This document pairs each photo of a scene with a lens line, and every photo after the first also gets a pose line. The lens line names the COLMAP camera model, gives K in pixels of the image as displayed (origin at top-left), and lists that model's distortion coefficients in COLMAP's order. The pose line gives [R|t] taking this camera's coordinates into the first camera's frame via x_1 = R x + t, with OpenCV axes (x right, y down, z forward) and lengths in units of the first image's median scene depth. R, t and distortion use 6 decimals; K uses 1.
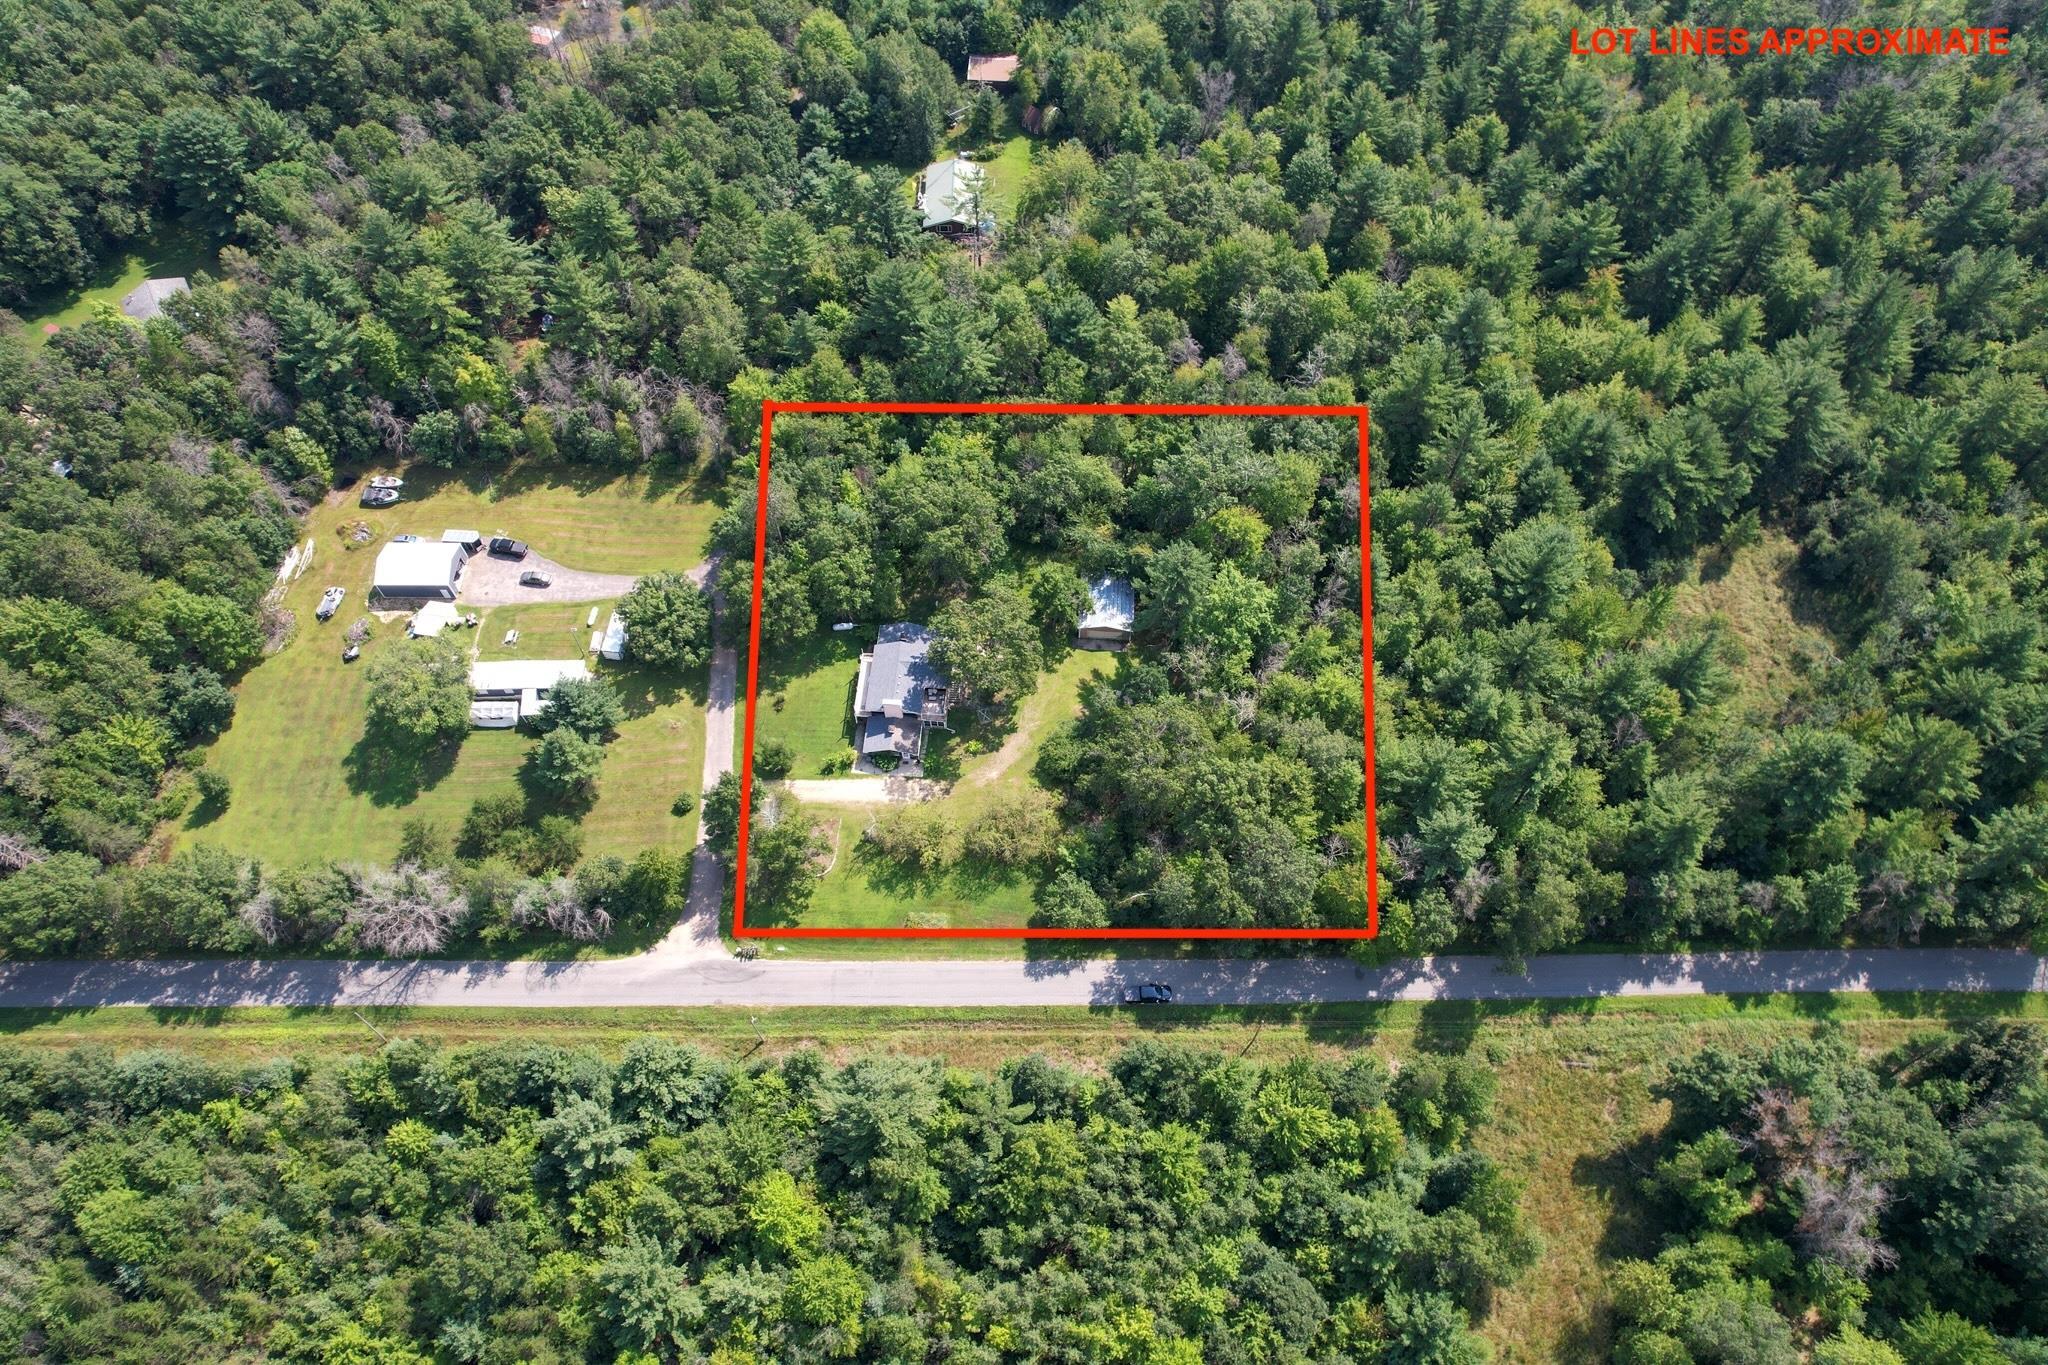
lens RADIAL K [[1307.3, 0, 1031.2], [0, 1307.3, 675.5], [0, 0, 1]] dist [-0.050754, 0.024973]
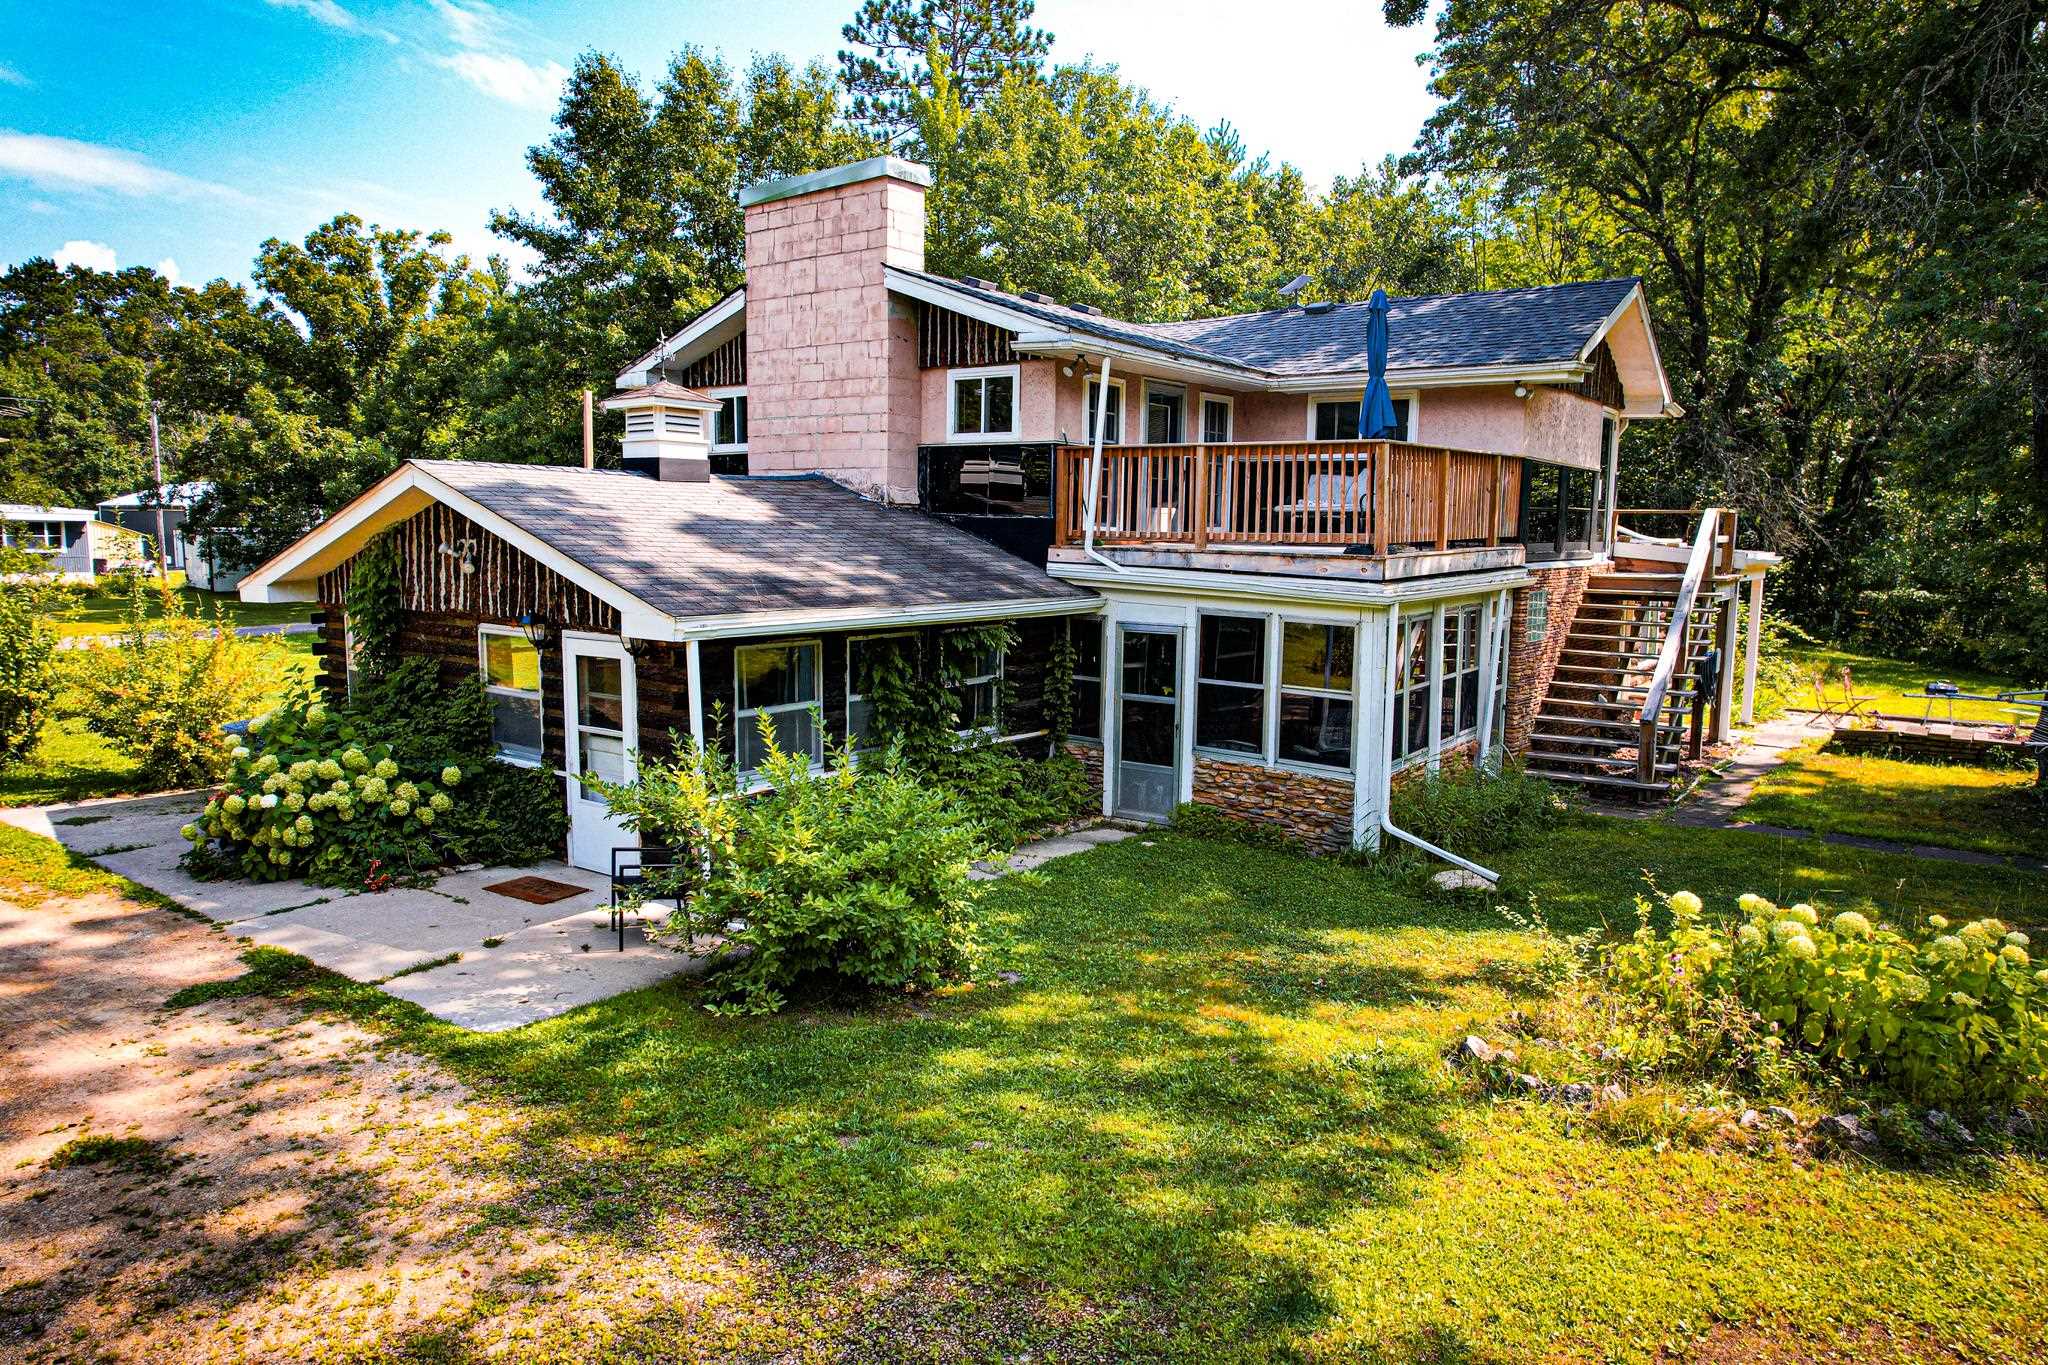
lens RADIAL K [[1307.3, 0, 1029.5], [0, 1307.3, 687.8], [0, 0, 1]] dist [-0.050754, 0.024973]
pose [[0.834402, 0.077736, -0.545647, -0.044243], [-0.478672, 0.592966, -0.647506, 0.088458], [0.273215, 0.801466, 0.531982, 0.956363]]
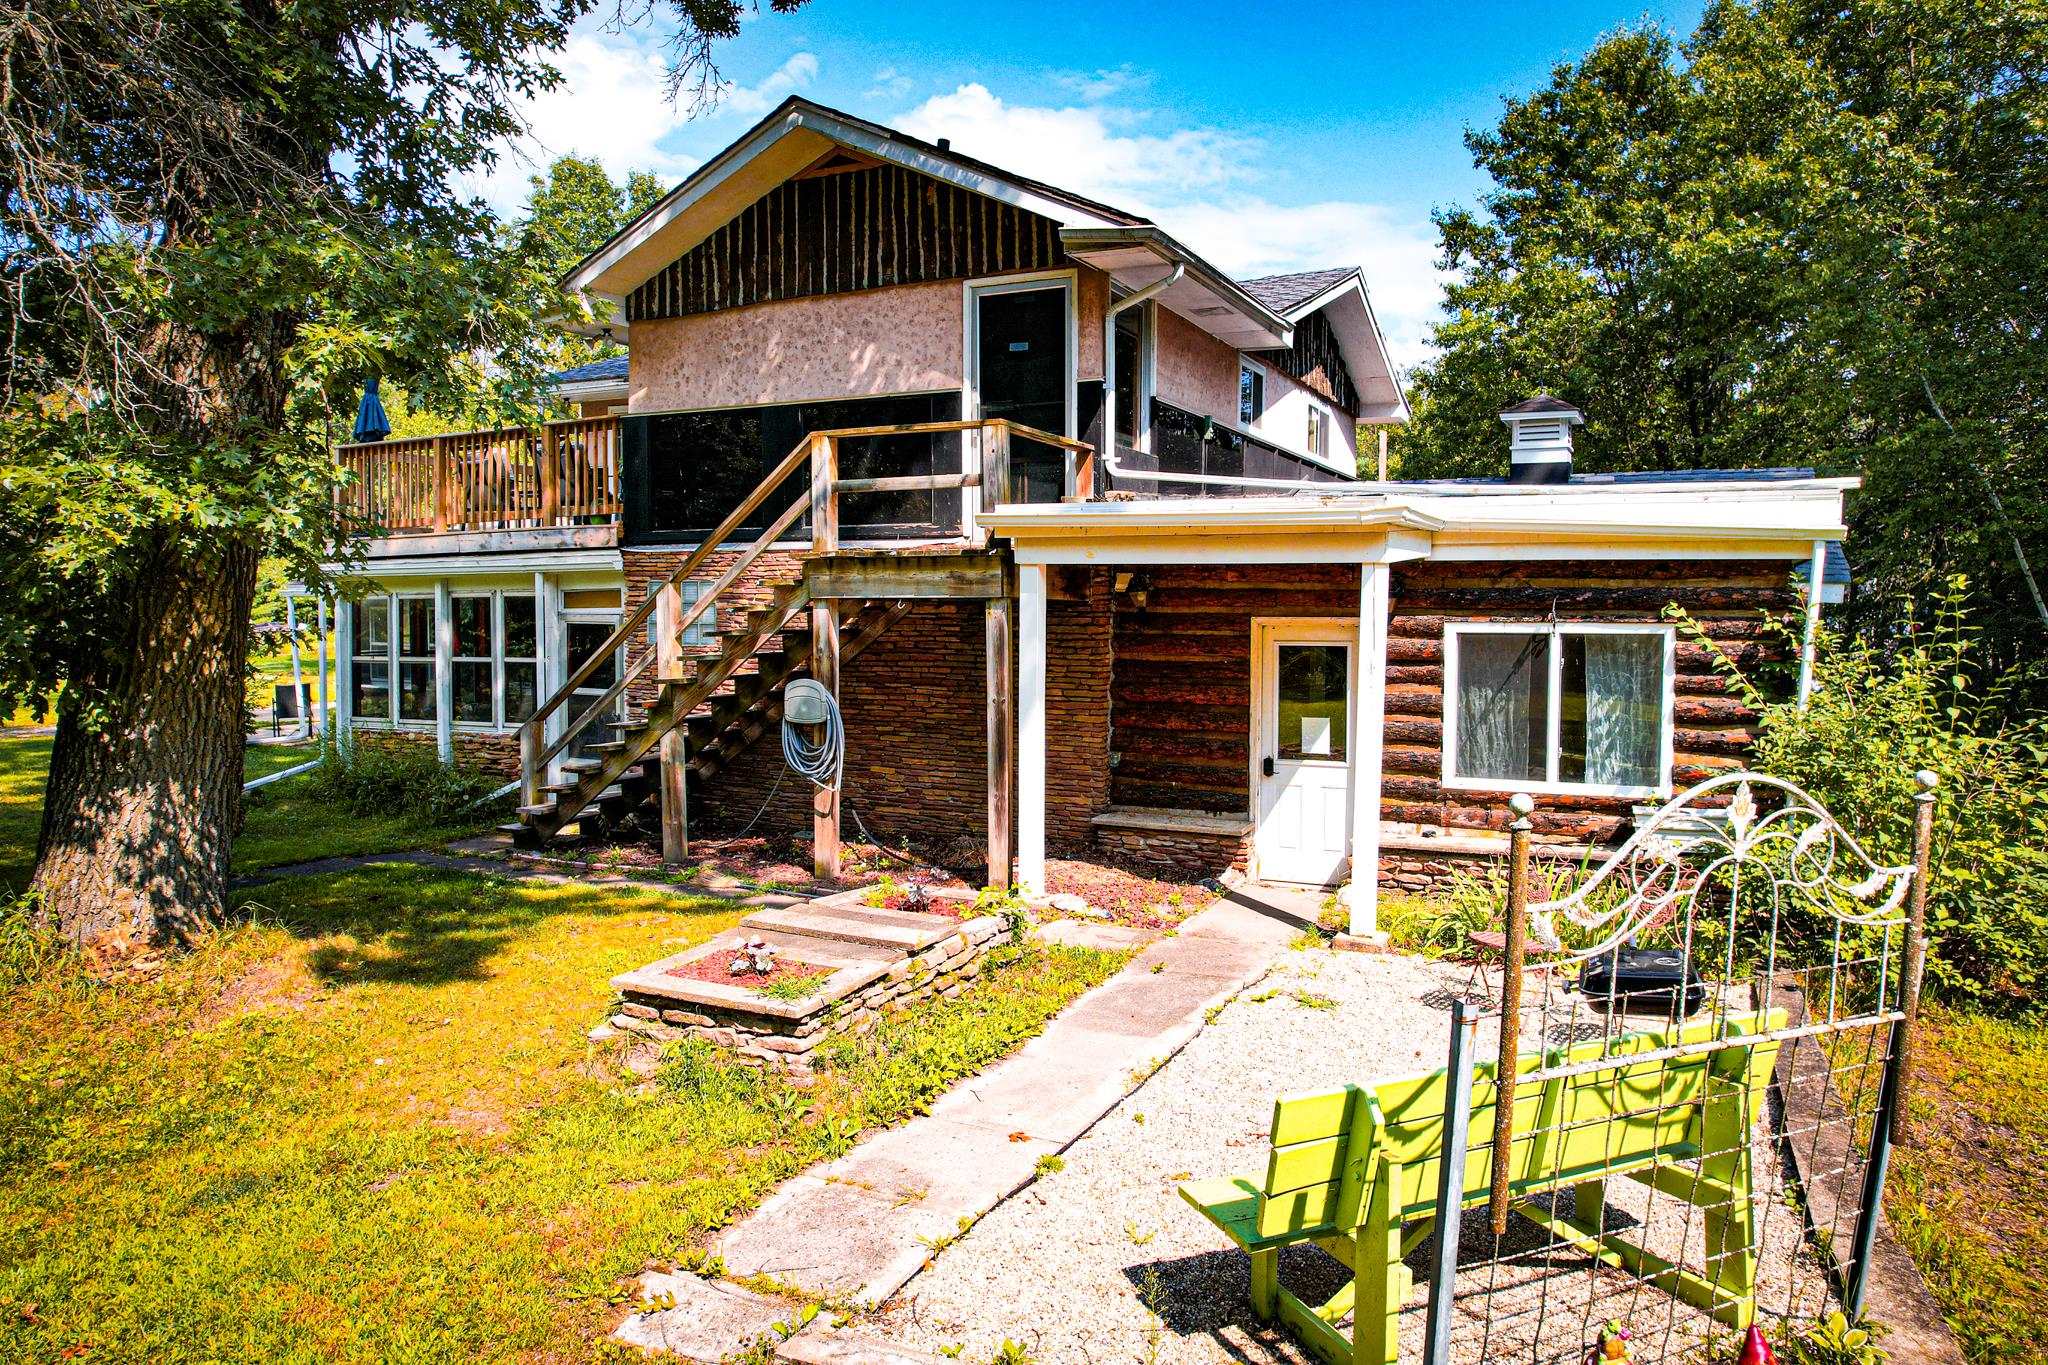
lens RADIAL K [[1307.3, 0, 1029.9], [0, 1307.3, 675.4], [0, 0, 1]] dist [-0.050754, 0.024973]
pose [[-0.383541, 0.061683, -0.921462, -0.008030], [-0.792867, 0.489635, 0.362793, -0.025603], [0.473558, 0.869743, -0.138889, 1.029740]]
